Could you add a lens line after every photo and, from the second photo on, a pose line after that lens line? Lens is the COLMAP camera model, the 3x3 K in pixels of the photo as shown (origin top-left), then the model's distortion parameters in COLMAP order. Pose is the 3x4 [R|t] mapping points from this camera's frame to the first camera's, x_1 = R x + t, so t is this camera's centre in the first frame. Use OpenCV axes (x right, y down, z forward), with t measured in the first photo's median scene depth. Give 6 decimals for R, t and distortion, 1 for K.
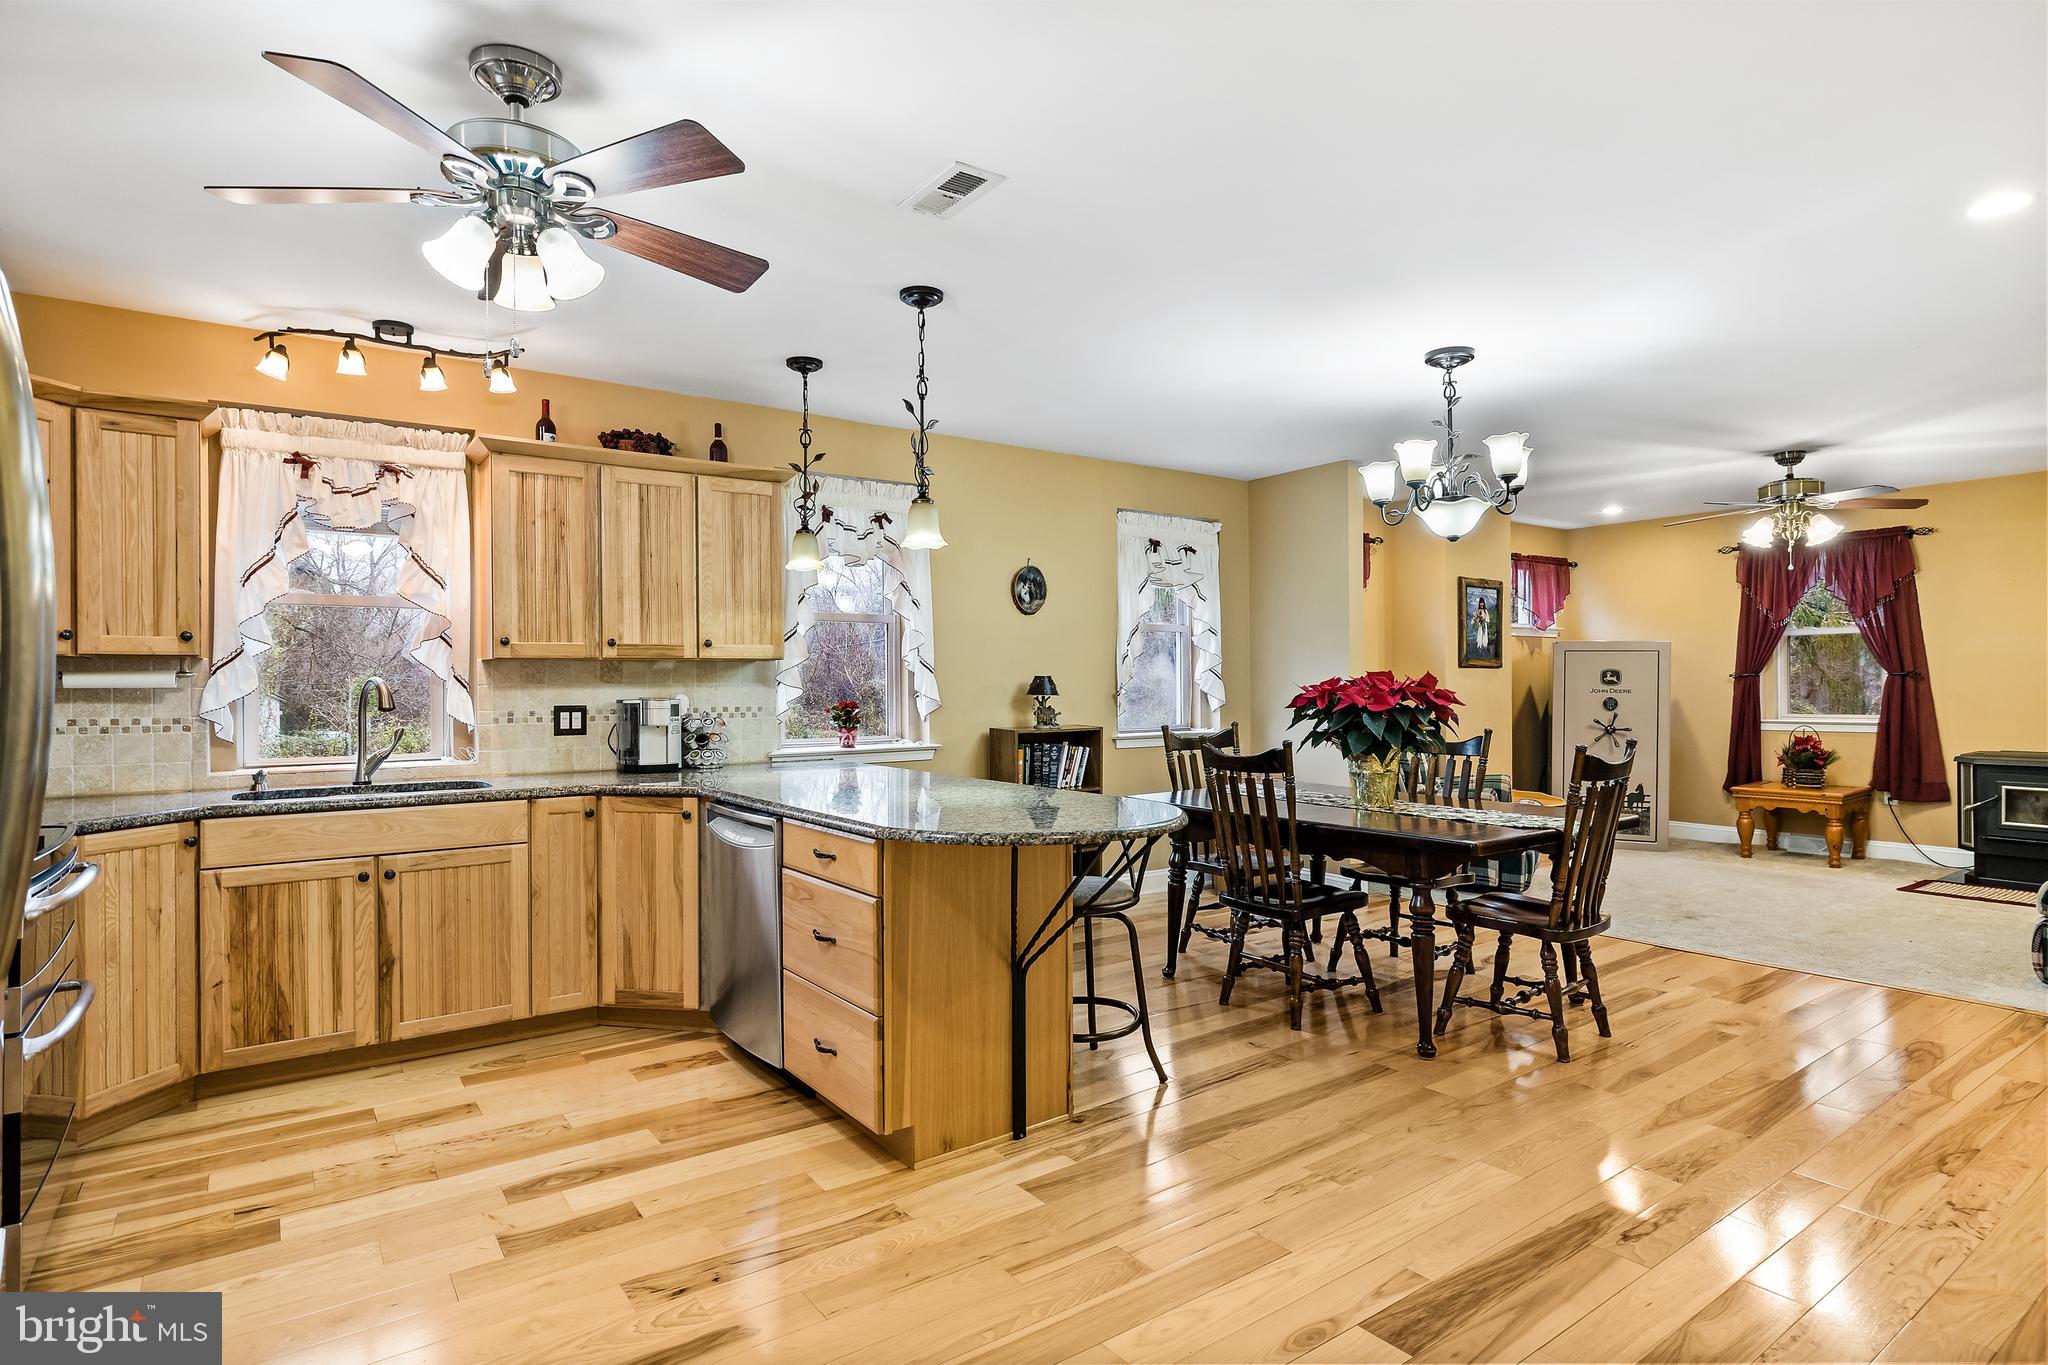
lens RADIAL K [[1068.2, 0, 1028.8], [0, 1068.2, 683.2], [0, 0, 1]] dist [-0.003608, 0.000696]
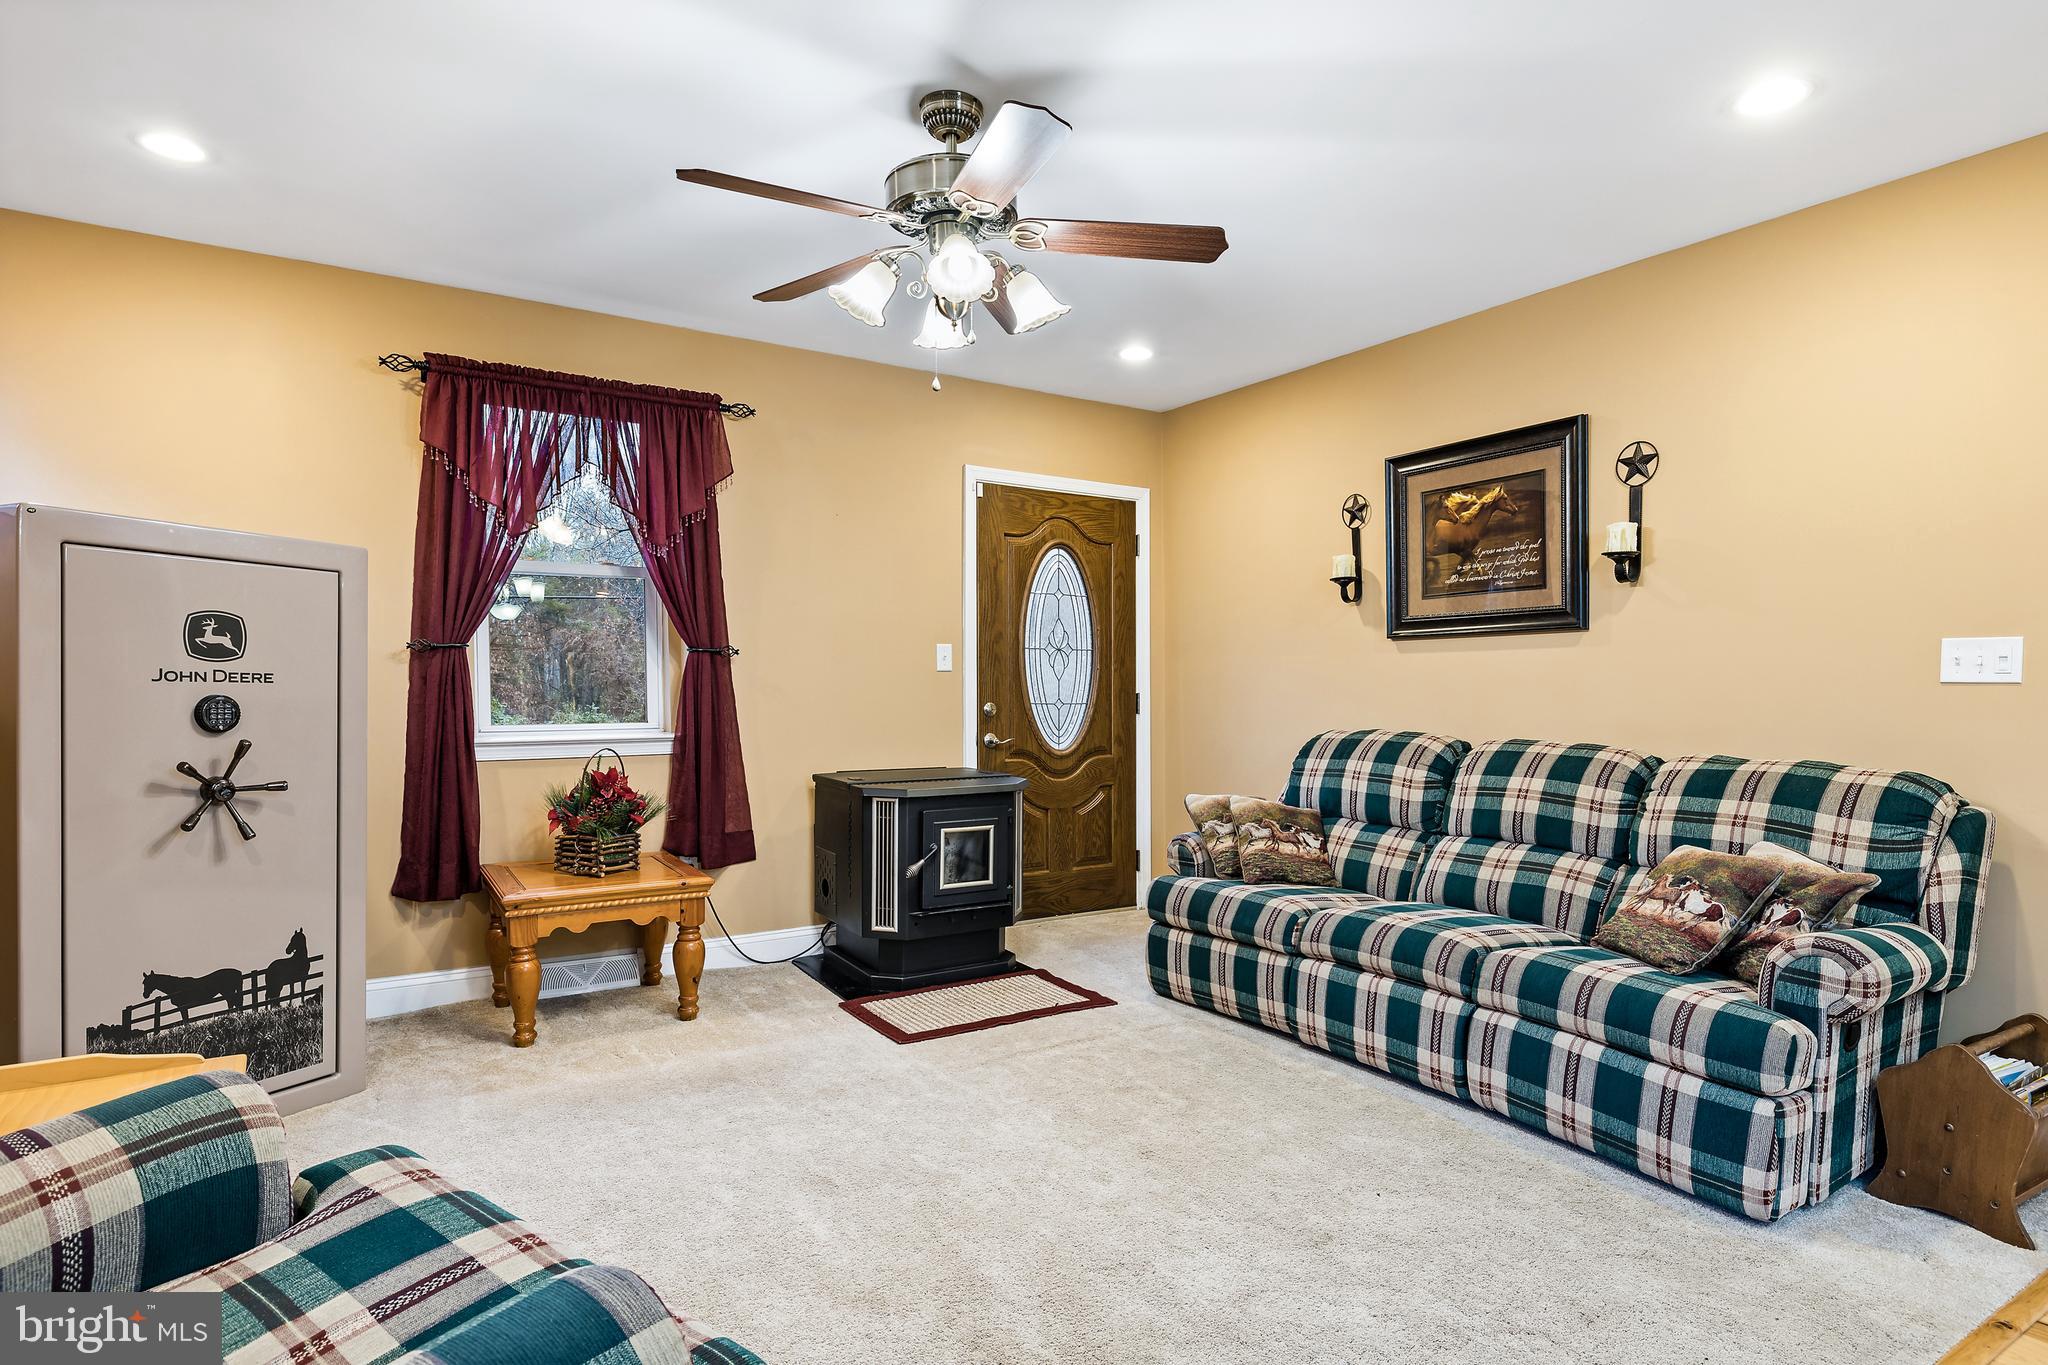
lens RADIAL K [[1088.1, 0, 1033.3], [0, 1088.1, 722.1], [0, 0, 1]] dist [0.000525, 0.000516]
pose [[0.060599, -0.030898, 0.997684, 0.390390], [-0.005242, 0.999497, 0.031272, 0.017260], [-0.998148, -0.007125, 0.060407, 1.302436]]
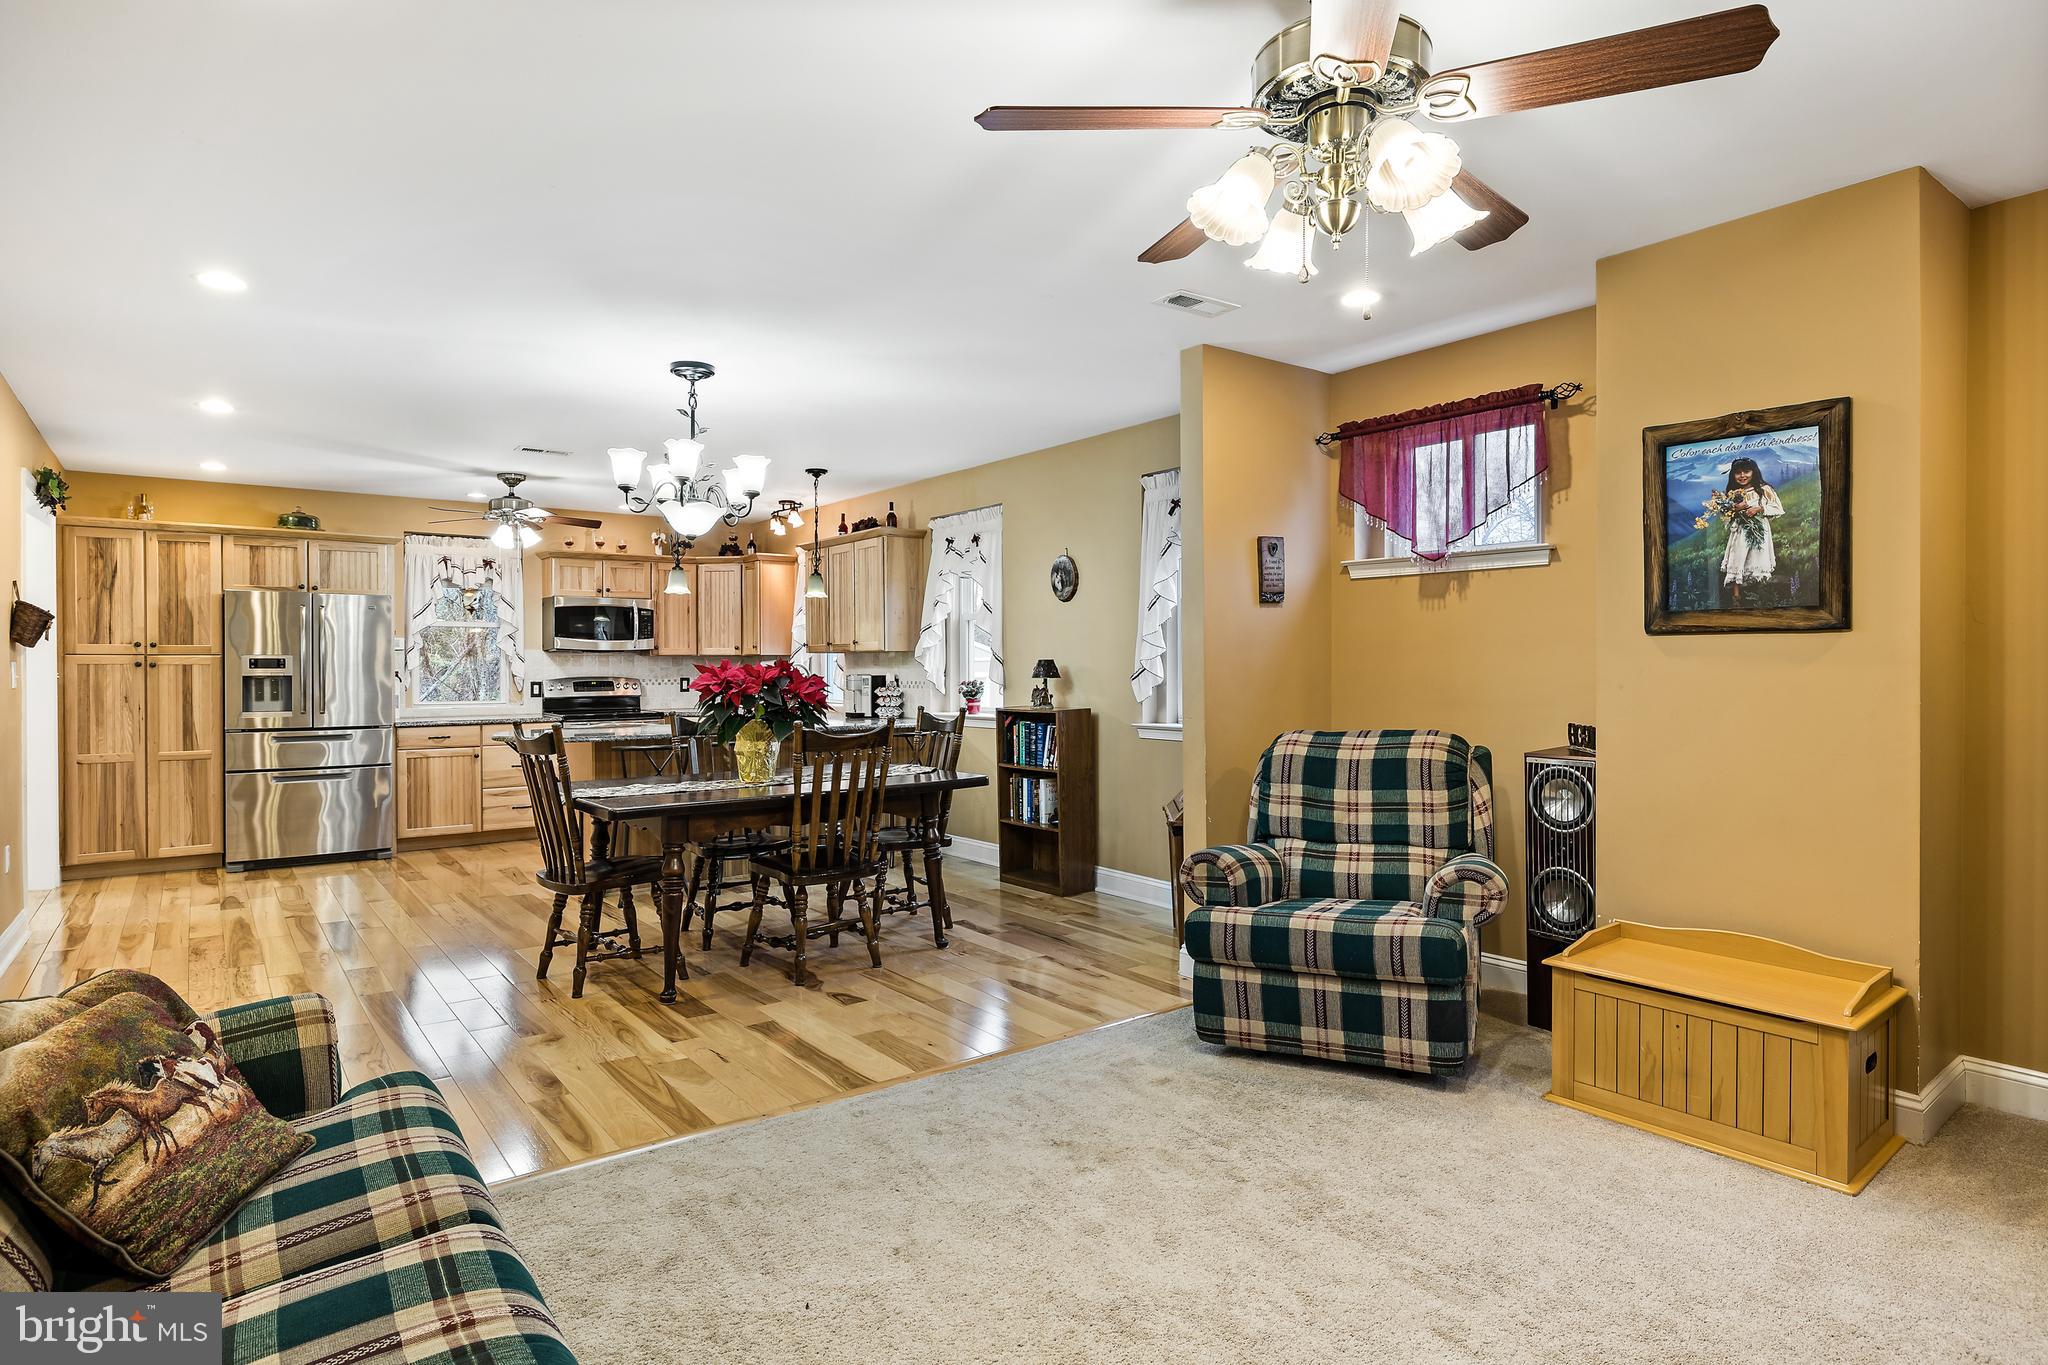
lens RADIAL K [[1100.8, 0, 1031.5], [0, 1100.8, 669.3], [0, 0, 1]] dist [-0.001708, 0.000852]
pose [[0.027041, 0.008520, -0.999598, 1.446666], [0.003294, 0.999957, 0.008612, -0.008671], [0.999629, -0.003525, 0.027012, 1.244654]]
